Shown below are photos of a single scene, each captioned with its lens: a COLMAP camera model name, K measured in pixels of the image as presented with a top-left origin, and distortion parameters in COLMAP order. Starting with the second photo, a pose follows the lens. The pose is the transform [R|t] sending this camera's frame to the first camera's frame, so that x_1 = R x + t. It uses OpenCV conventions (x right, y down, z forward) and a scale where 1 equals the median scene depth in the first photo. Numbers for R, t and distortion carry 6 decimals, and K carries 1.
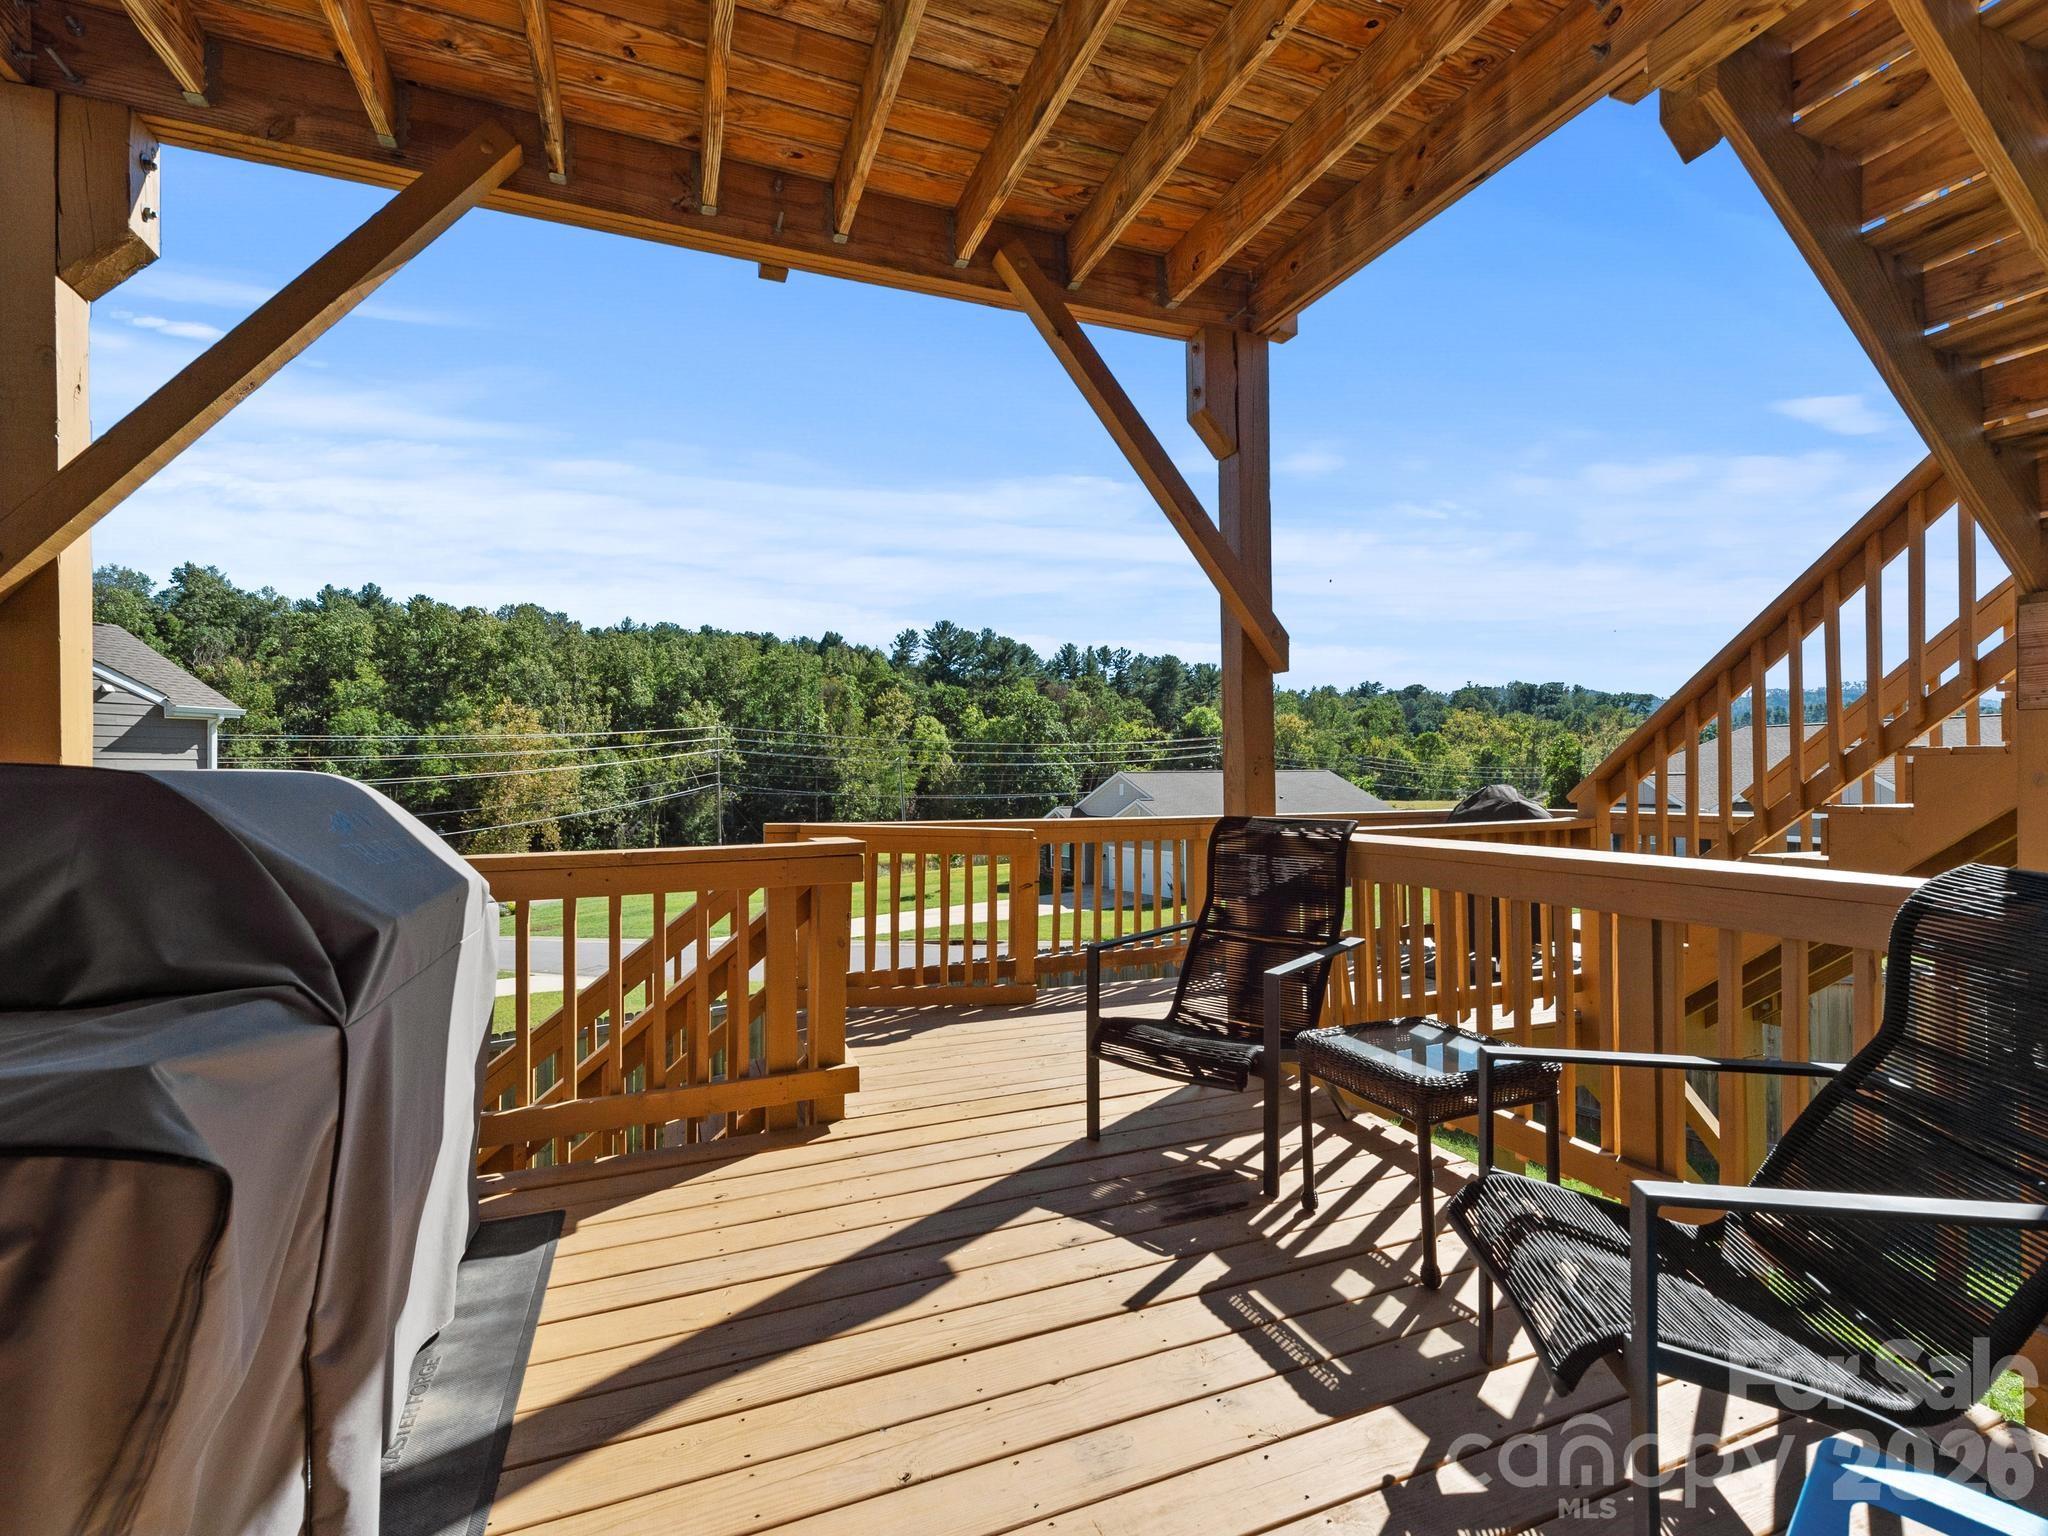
lens RADIAL K [[896.2, 0, 1013.5], [0, 896.2, 781.4], [0, 0, 1]] dist [0.015584, -0.004761]
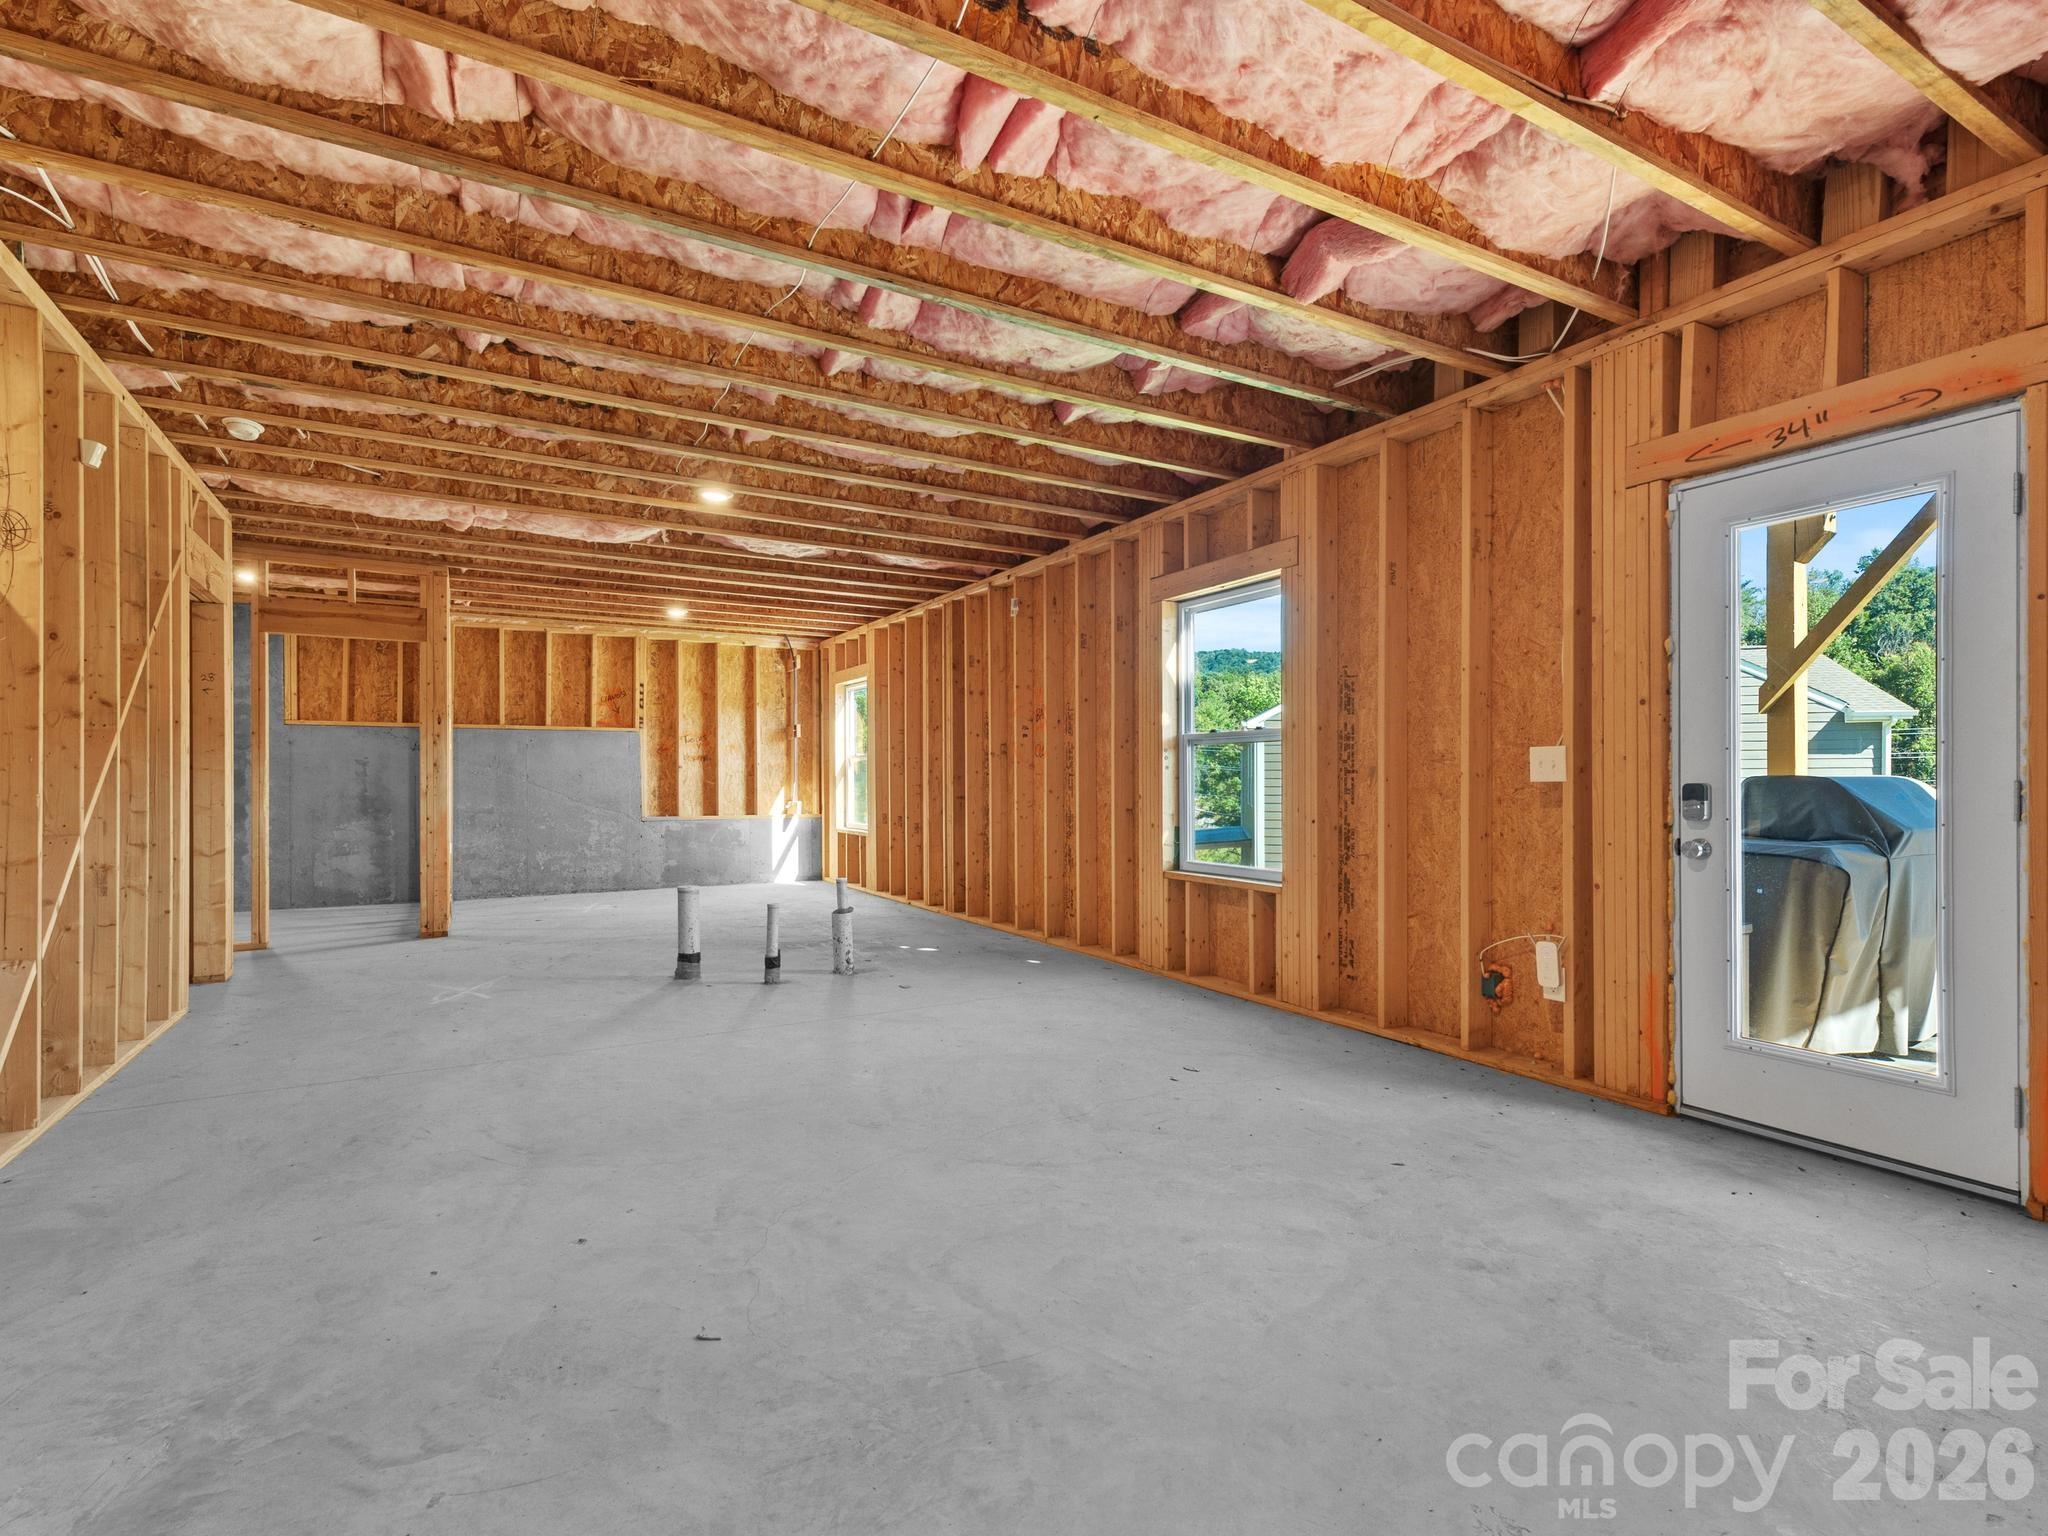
lens RADIAL K [[965.2, 0, 1023.7], [0, 965.2, 779.3], [0, 0, 1]] dist [0.020085, -0.005204]
pose [[0.115684, -0.002835, -0.993282, 1.229362], [0.004238, 0.999988, -0.002361, -0.003581], [0.993277, -0.003936, 0.115695, -1.280465]]
